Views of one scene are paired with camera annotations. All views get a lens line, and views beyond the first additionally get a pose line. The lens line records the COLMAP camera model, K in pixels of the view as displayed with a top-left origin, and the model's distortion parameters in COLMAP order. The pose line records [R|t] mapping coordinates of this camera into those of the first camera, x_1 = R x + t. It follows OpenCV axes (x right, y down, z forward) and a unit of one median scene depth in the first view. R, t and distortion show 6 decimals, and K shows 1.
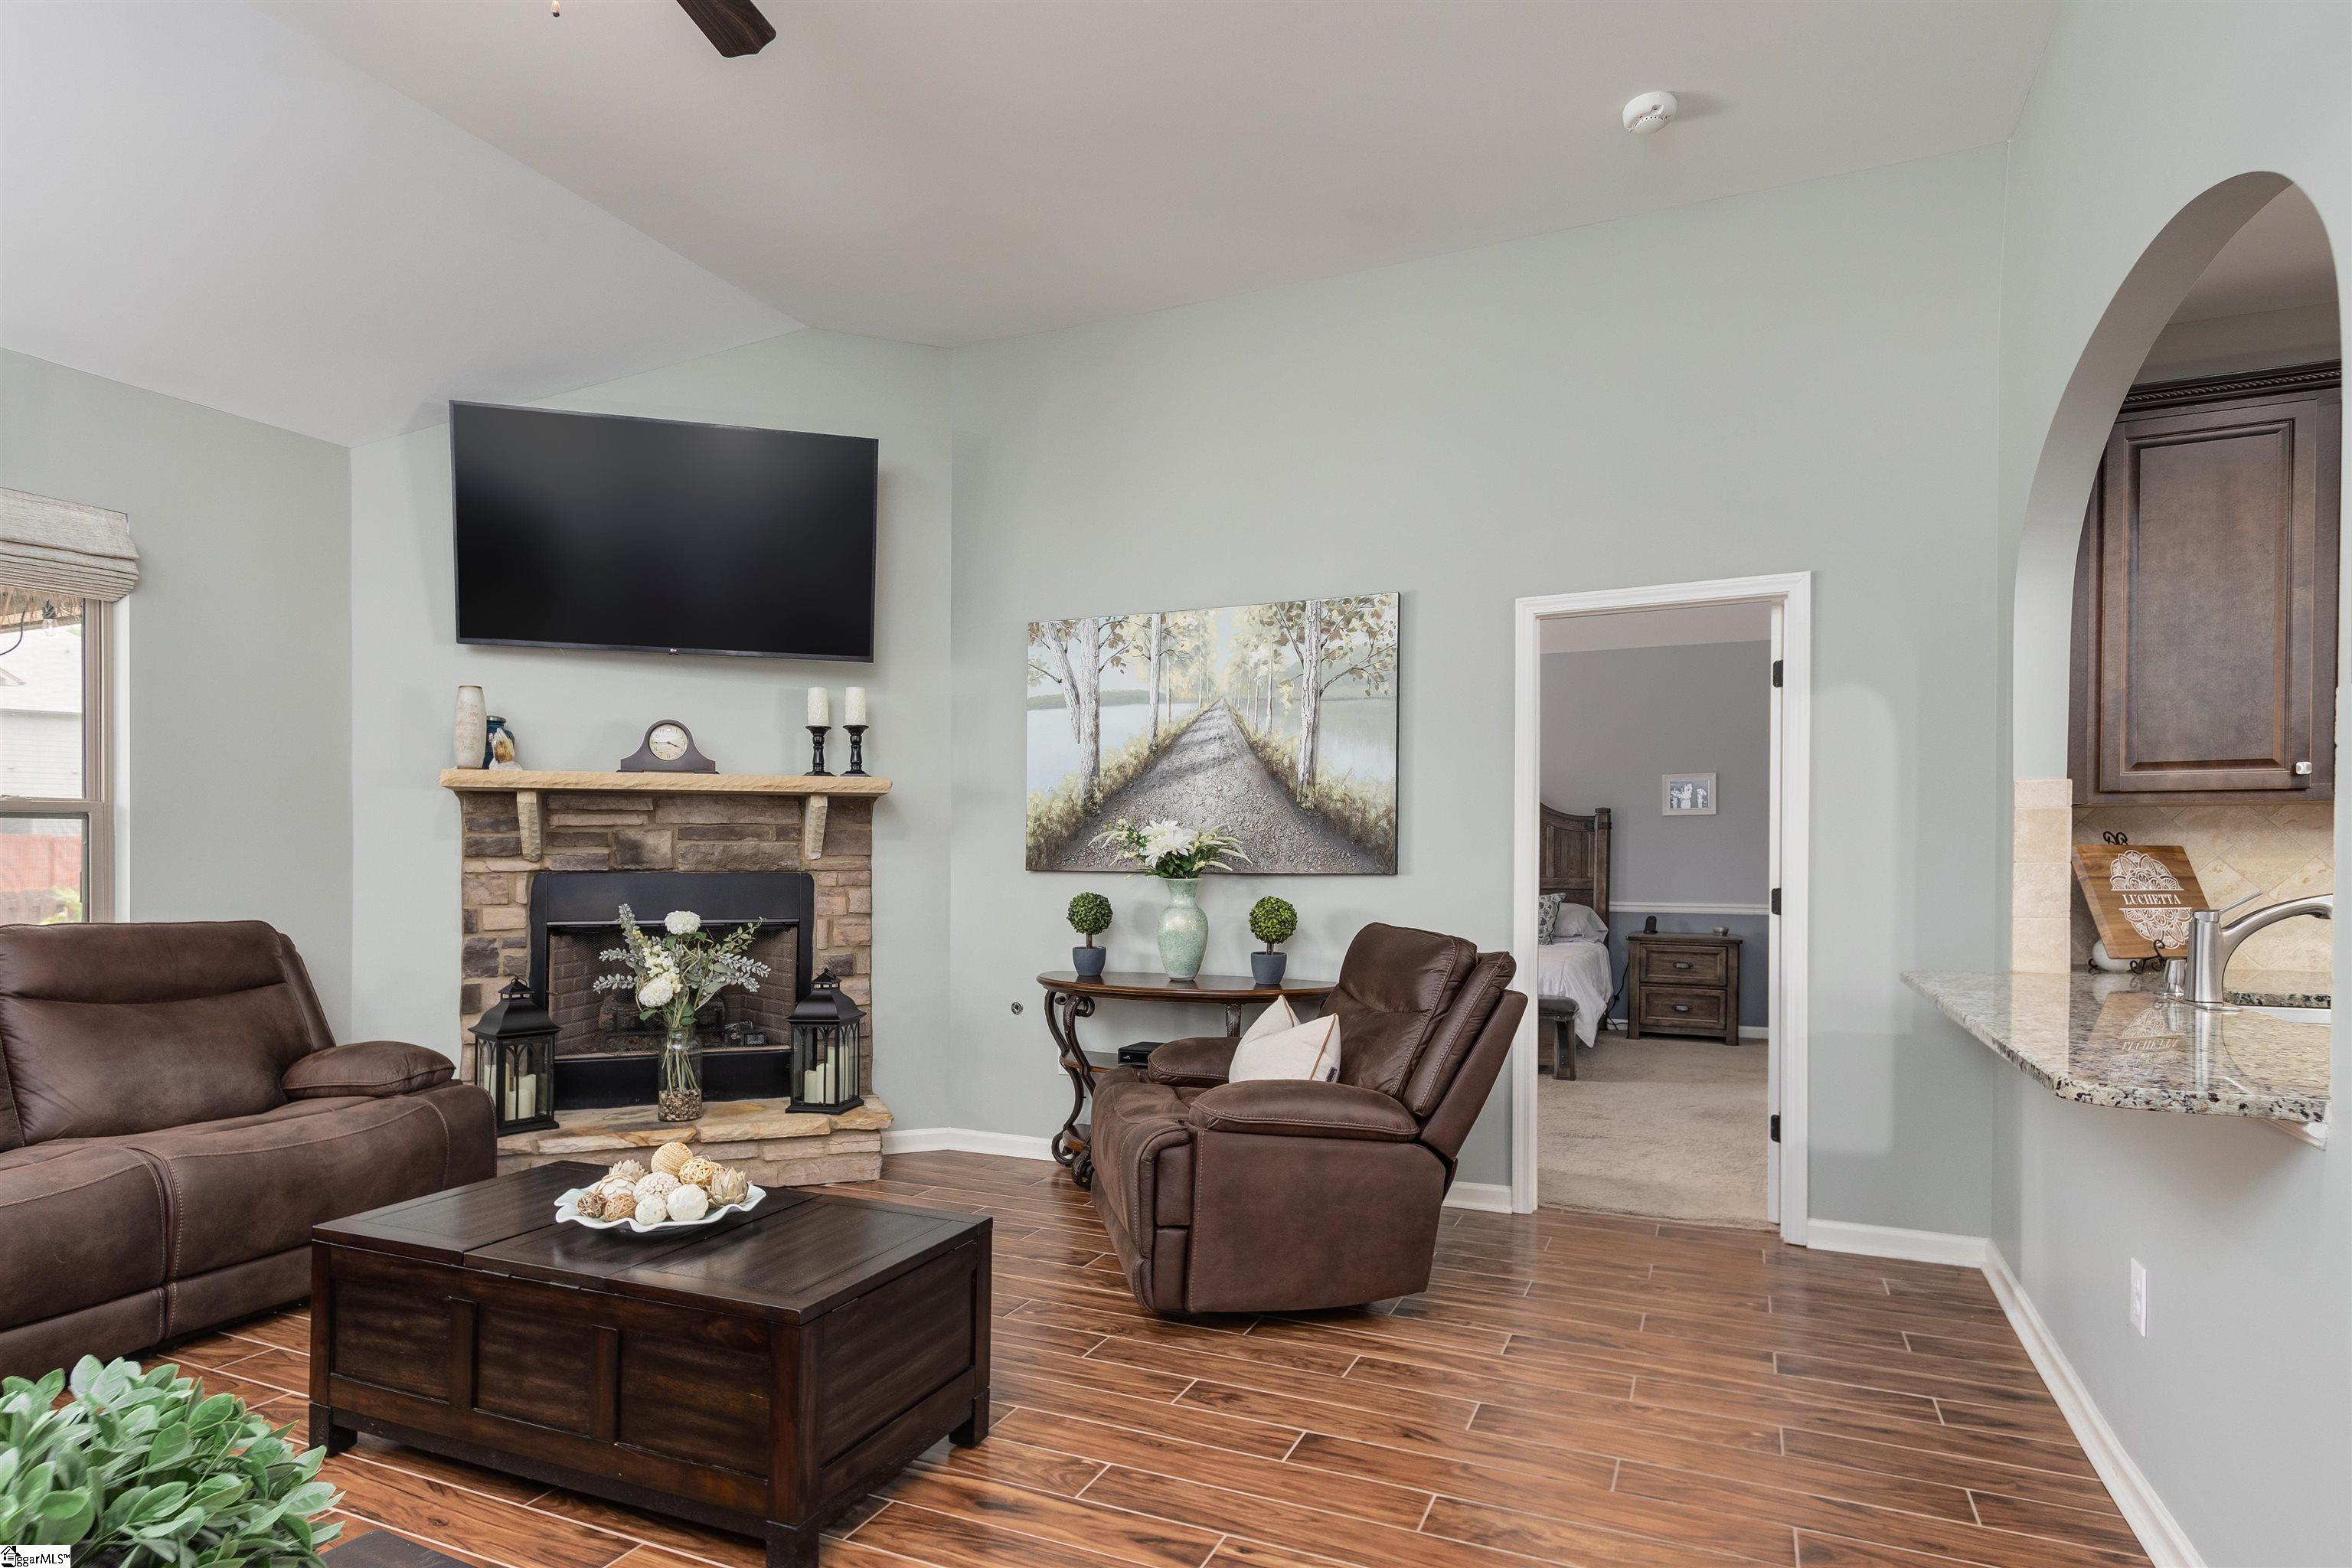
lens RADIAL K [[1287.4, 0, 1163.6], [0, 1287.4, 847.2], [0, 0, 1]] dist [0.017305, -0.002346]
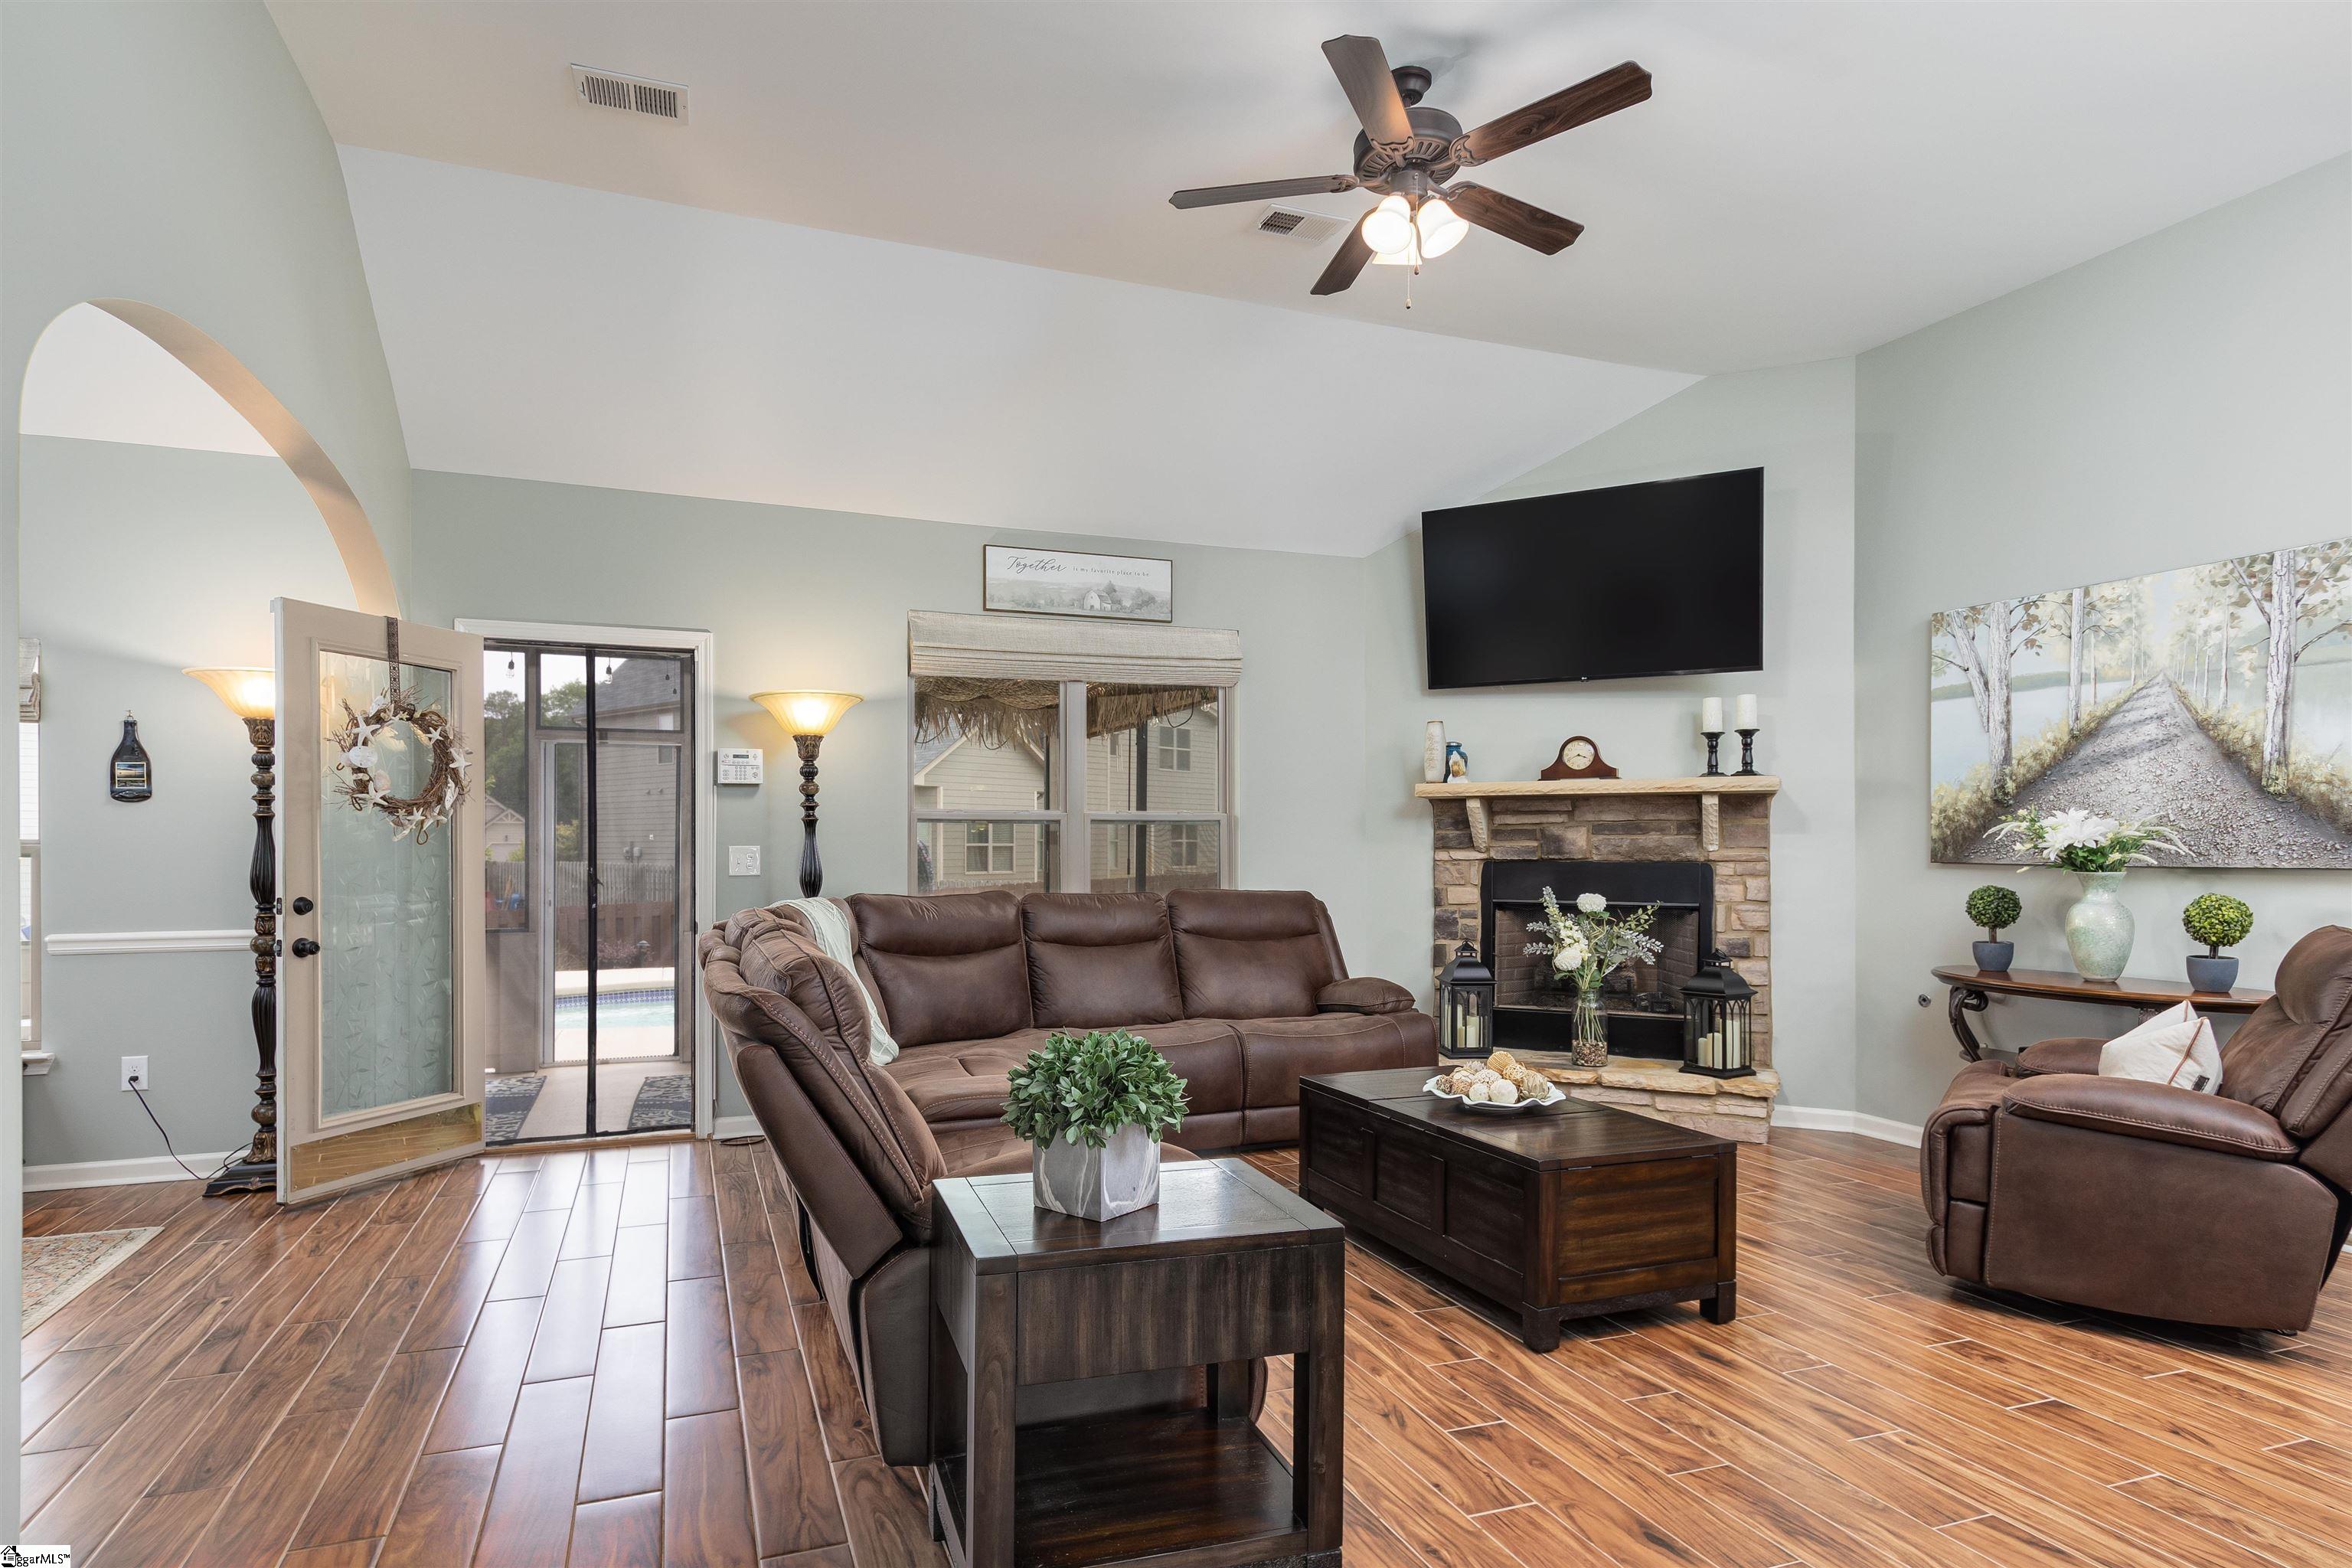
lens RADIAL K [[1287.4, 0, 1163.6], [0, 1287.4, 847.2], [0, 0, 1]] dist [0.017305, -0.002346]
pose [[0.712562, -0.000311, -0.701609, 0.189477], [0.003577, 0.999989, 0.003190, 0.000816], [0.701600, -0.004783, 0.712555, -0.141435]]
